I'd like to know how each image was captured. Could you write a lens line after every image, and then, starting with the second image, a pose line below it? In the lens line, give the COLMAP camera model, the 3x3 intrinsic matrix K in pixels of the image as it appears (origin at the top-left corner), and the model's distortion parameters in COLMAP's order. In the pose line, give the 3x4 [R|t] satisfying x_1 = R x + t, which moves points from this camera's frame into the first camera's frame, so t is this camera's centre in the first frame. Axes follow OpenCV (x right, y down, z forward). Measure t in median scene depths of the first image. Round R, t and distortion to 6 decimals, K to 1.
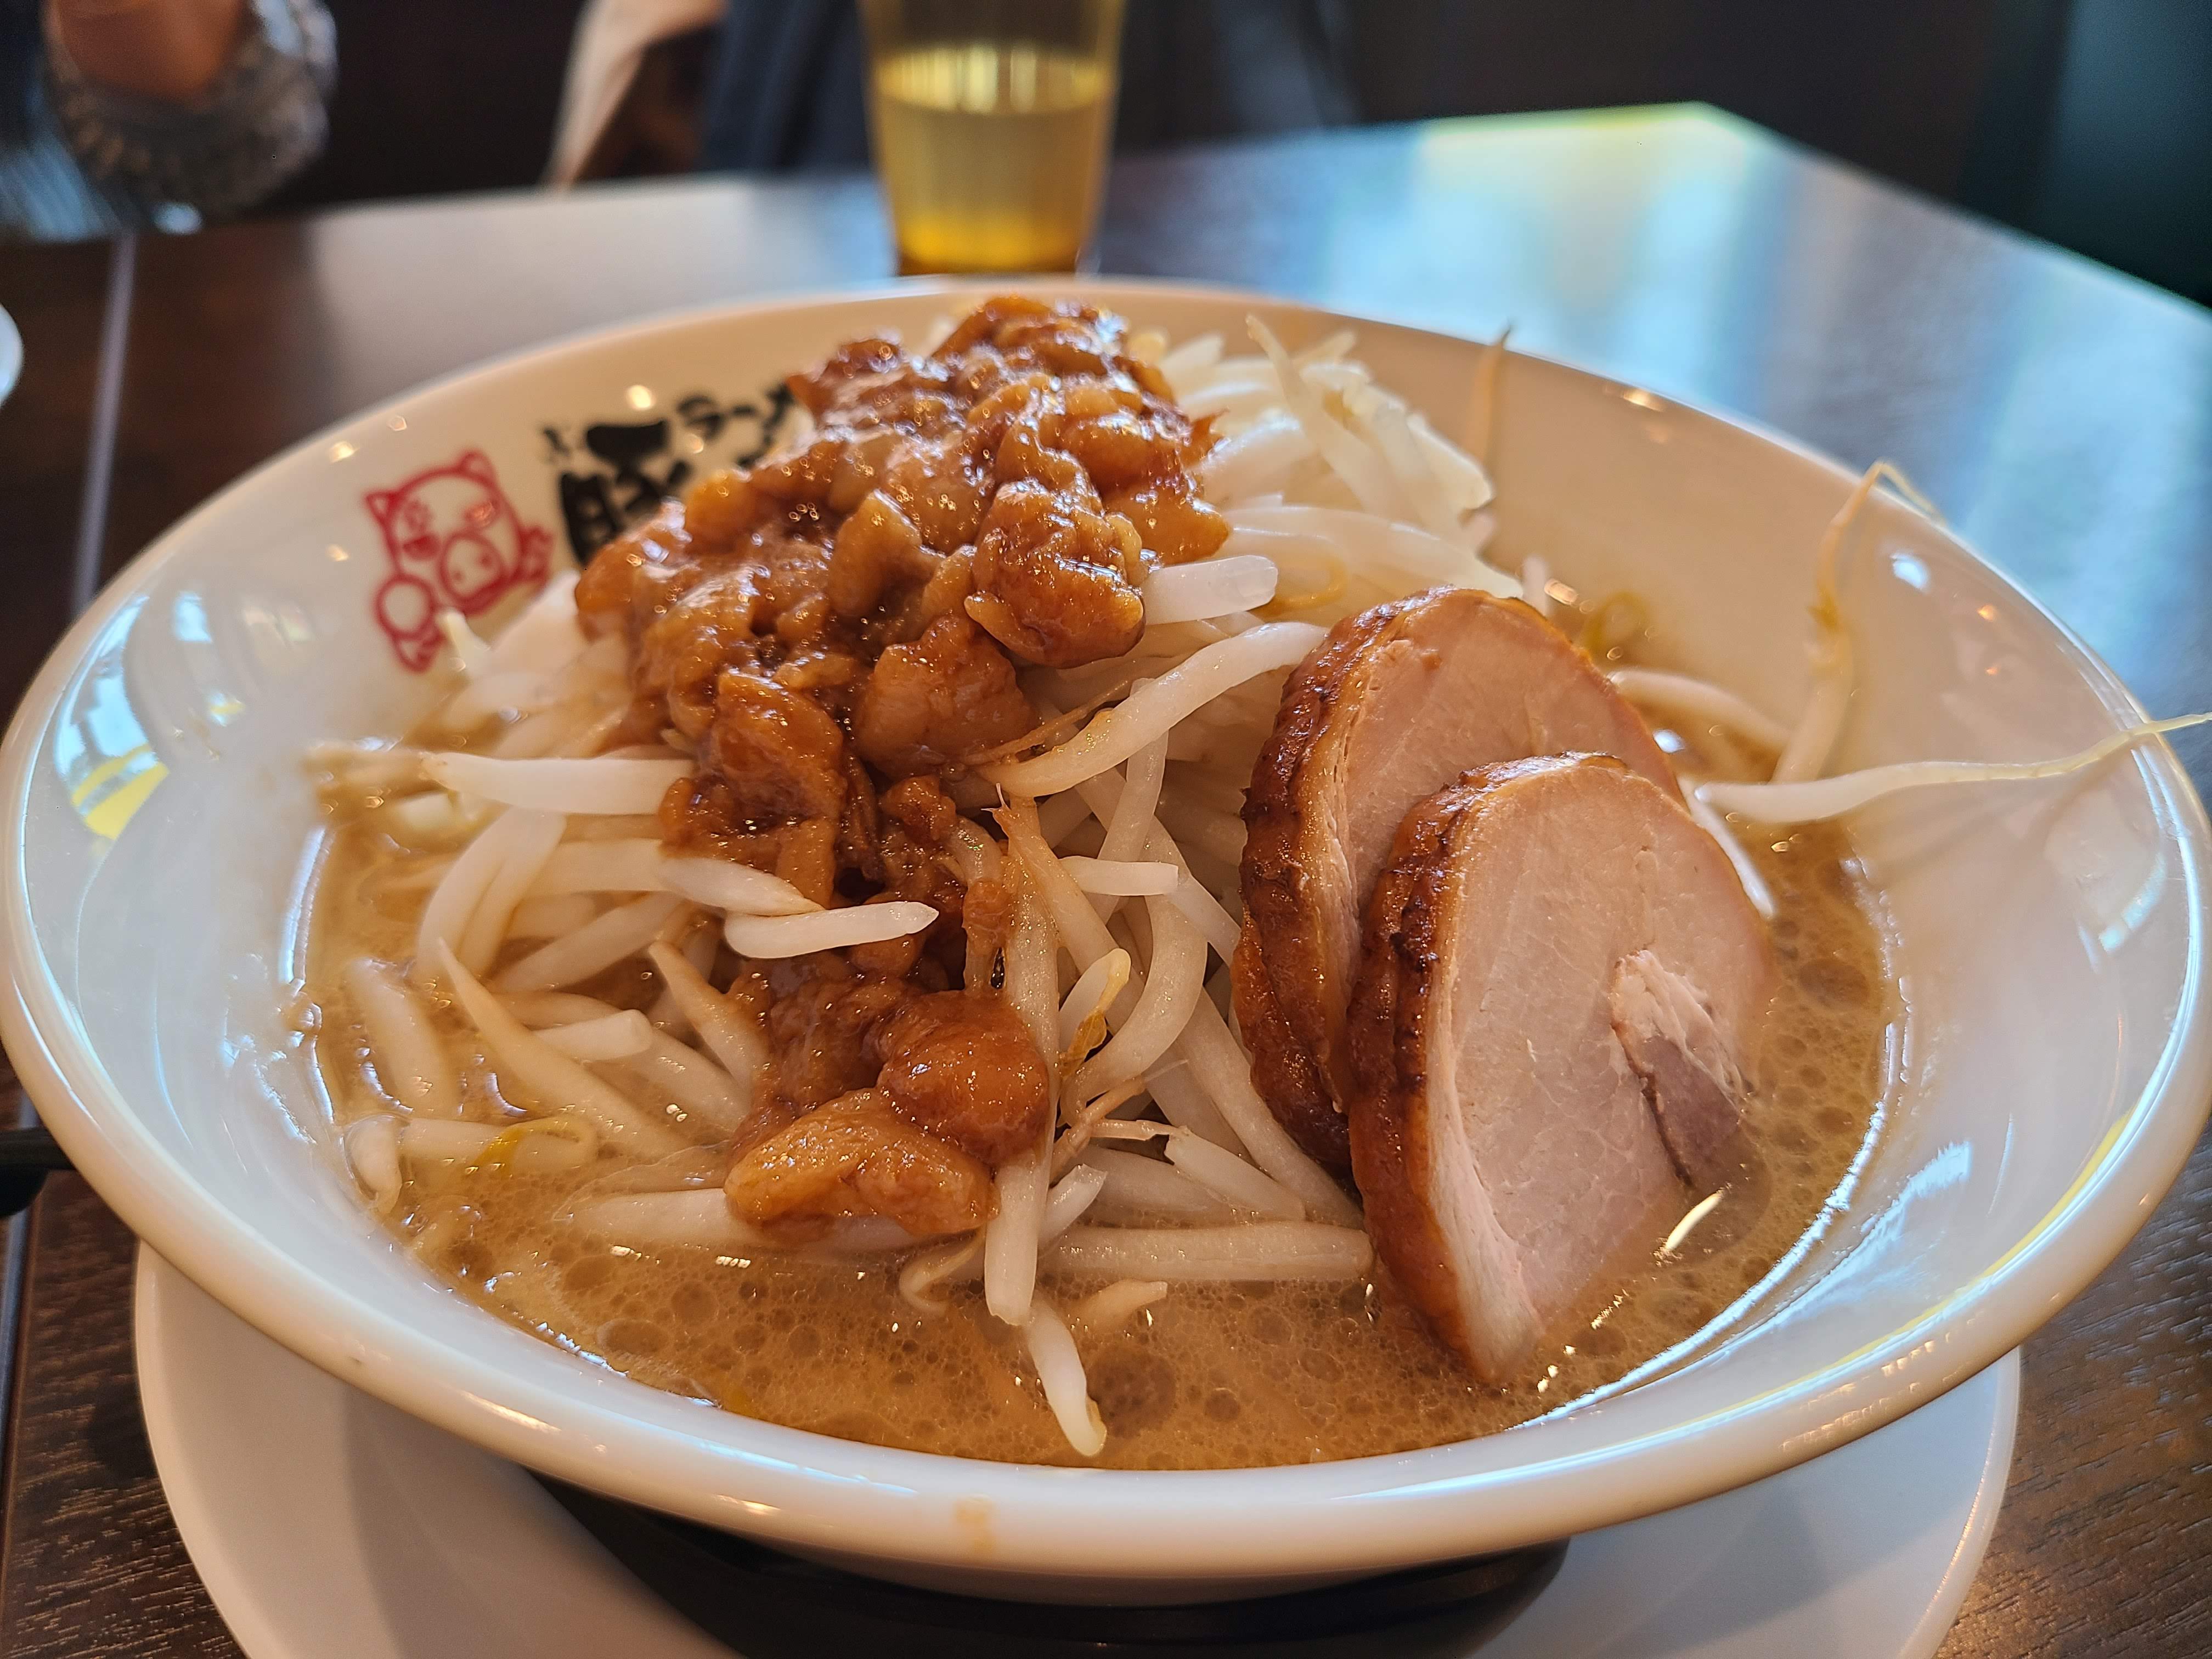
lens RADIAL K [[1829.6, 0, 1117.1], [0, 1829.6, 830.6], [0, 0, 1]] dist [-0.048074, -0.010404]
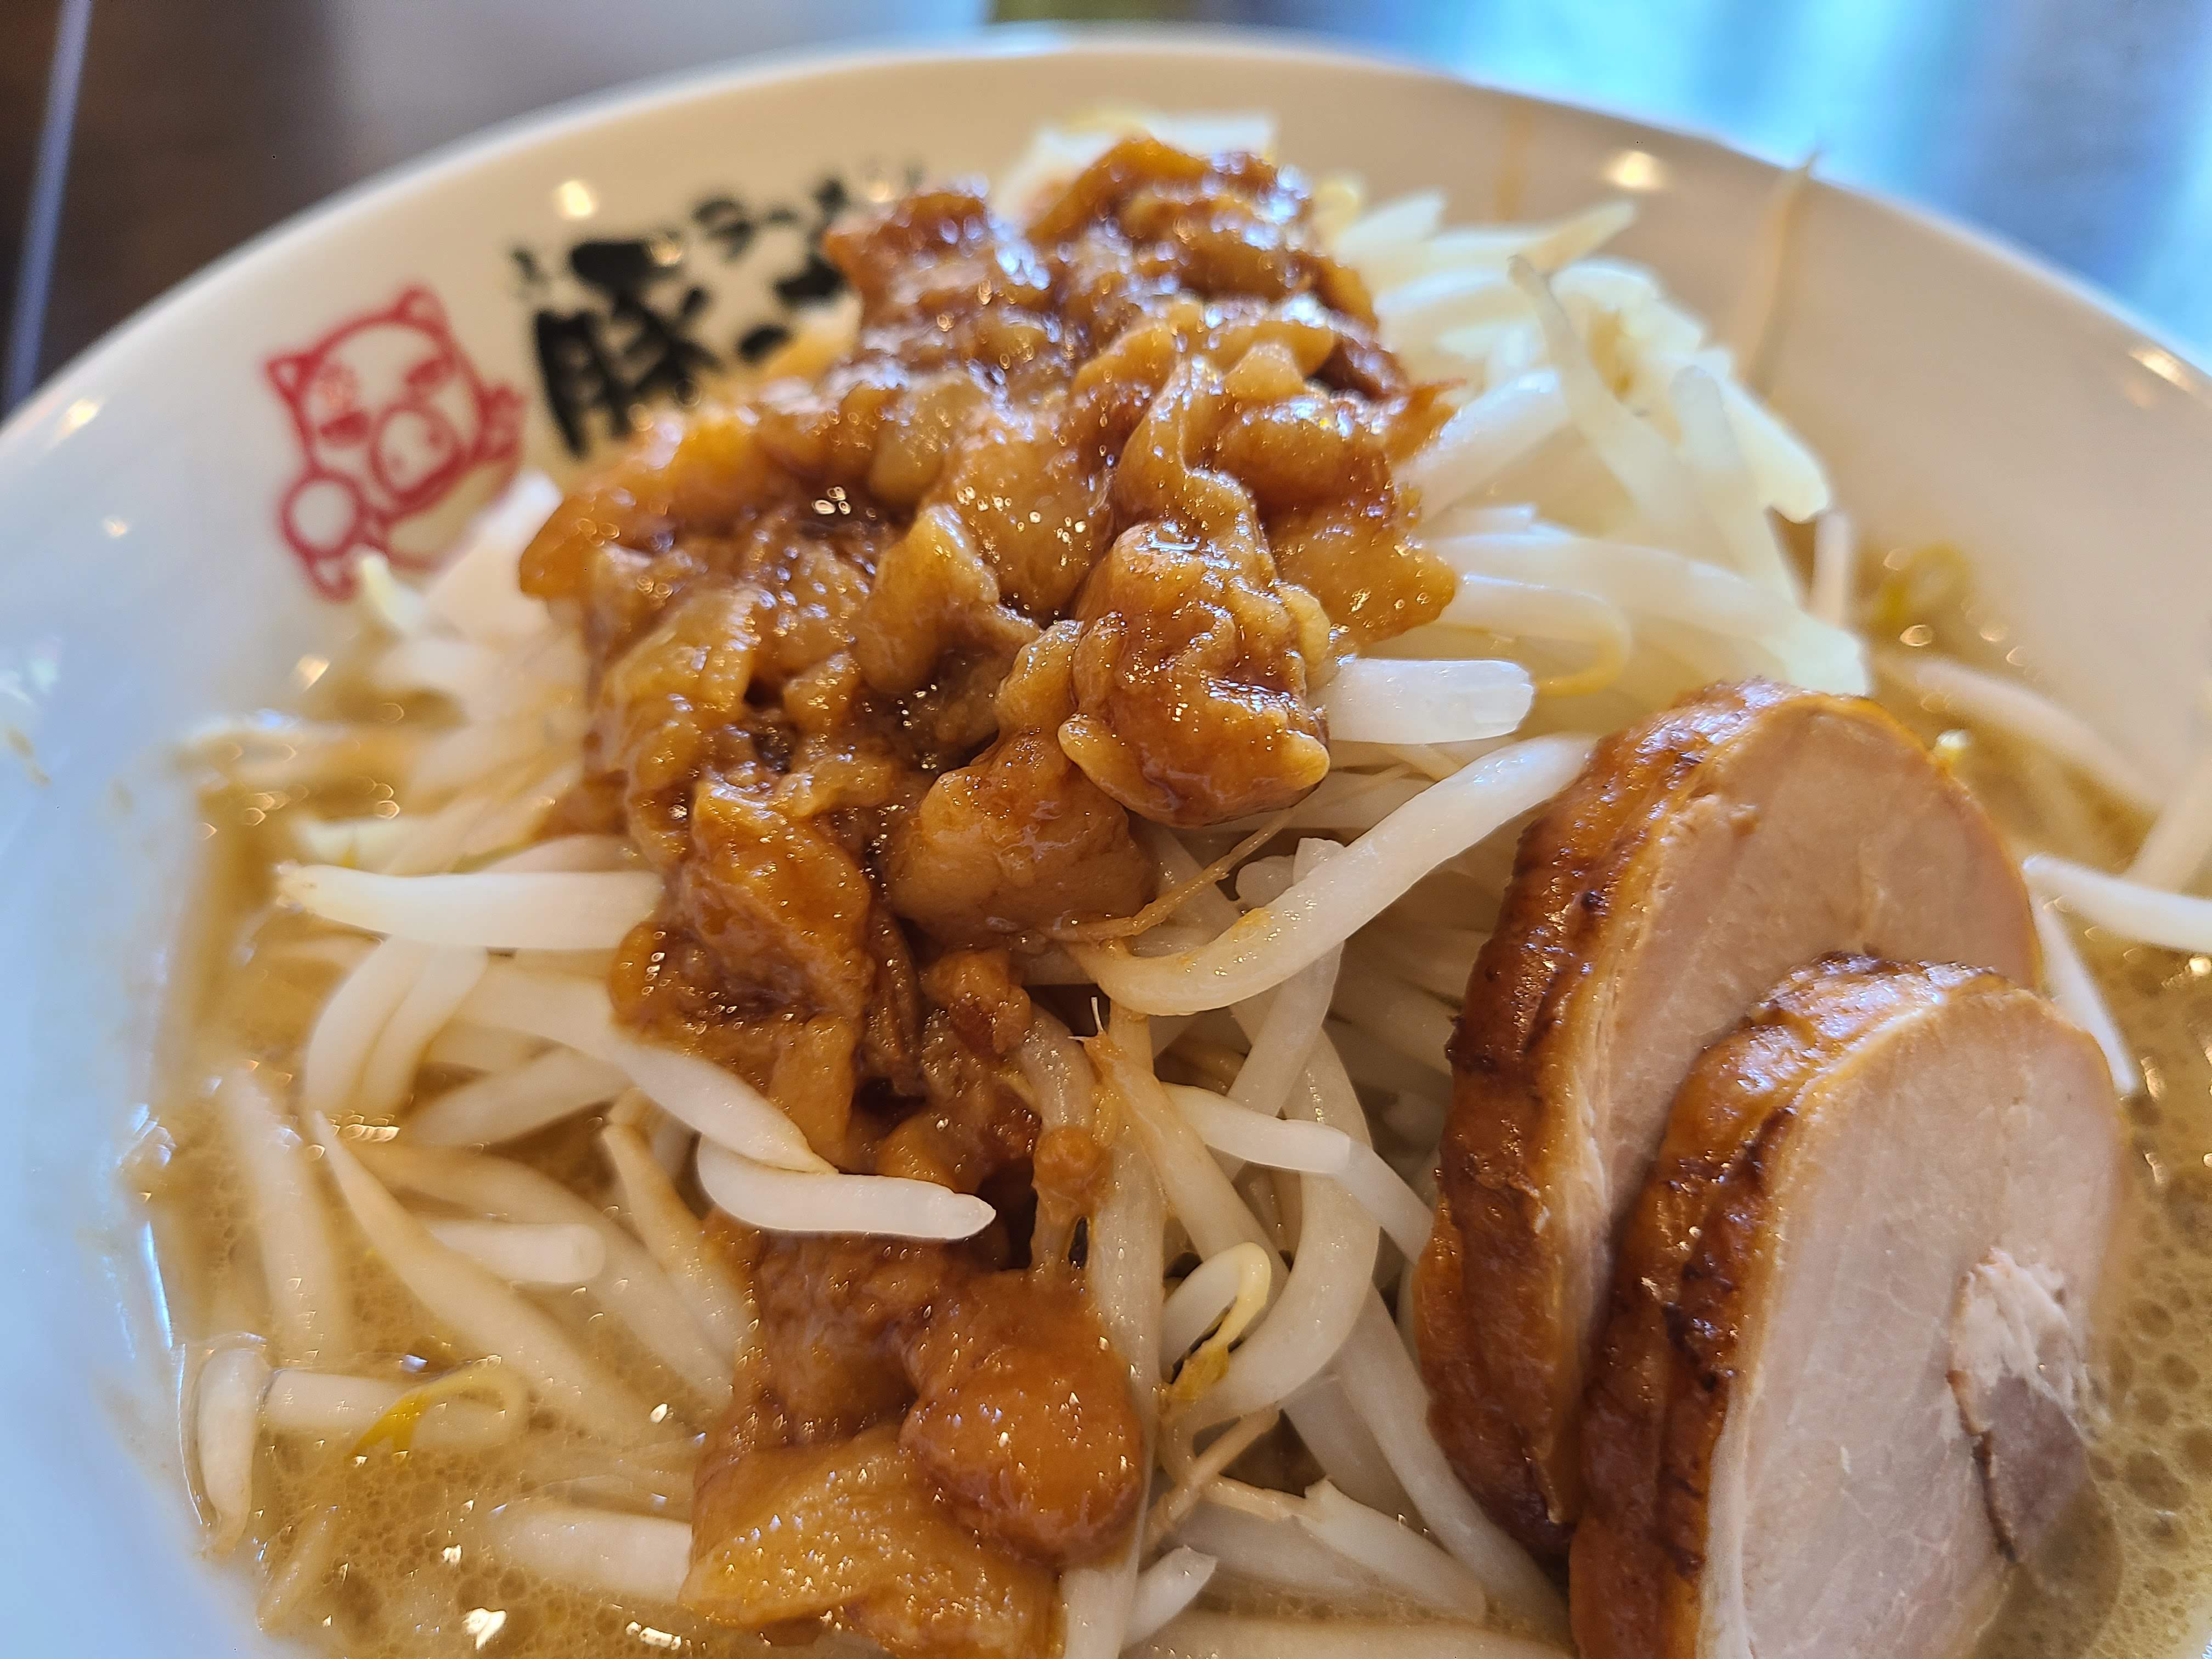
lens RADIAL K [[1829.6, 0, 1093.6], [0, 1829.6, 833.2], [0, 0, 1]] dist [-0.048074, -0.010404]
pose [[0.996776, 0.063496, -0.049040, -0.034331], [-0.052302, 0.977791, 0.202950, -0.215107], [0.060837, -0.199731, 0.977960, 0.334397]]
